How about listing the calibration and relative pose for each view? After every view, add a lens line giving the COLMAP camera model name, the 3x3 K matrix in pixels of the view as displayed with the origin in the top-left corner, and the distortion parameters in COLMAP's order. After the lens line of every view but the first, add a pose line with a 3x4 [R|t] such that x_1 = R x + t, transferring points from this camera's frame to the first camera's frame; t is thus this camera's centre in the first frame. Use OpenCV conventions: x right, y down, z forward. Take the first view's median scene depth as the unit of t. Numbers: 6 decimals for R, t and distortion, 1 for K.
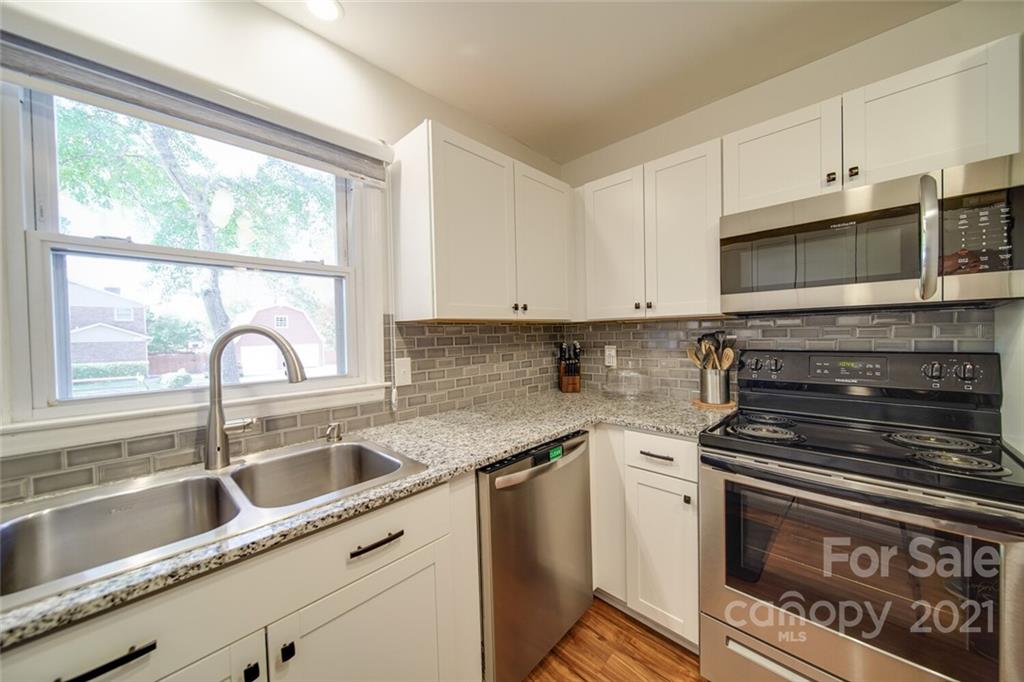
lens RADIAL K [[357.2, 0, 512.9], [0, 357.2, 343.6], [0, 0, 1]] dist [-0.000306, -0.000114]
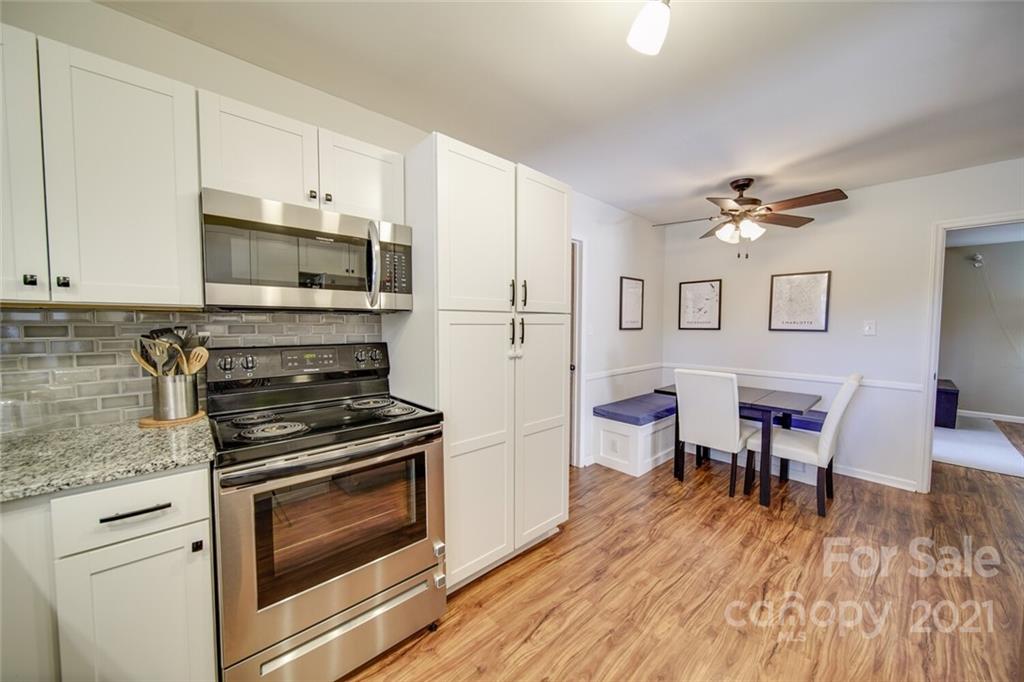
lens RADIAL K [[391.8, 0, 512.5], [0, 391.8, 335.2], [0, 0, 1]] dist [-0.012704, -0.000155]
pose [[0.030901, -0.007269, 0.999496, -0.313643], [0.023741, 0.999697, 0.006536, -0.004179], [-0.999240, 0.023527, 0.031064, 0.291091]]
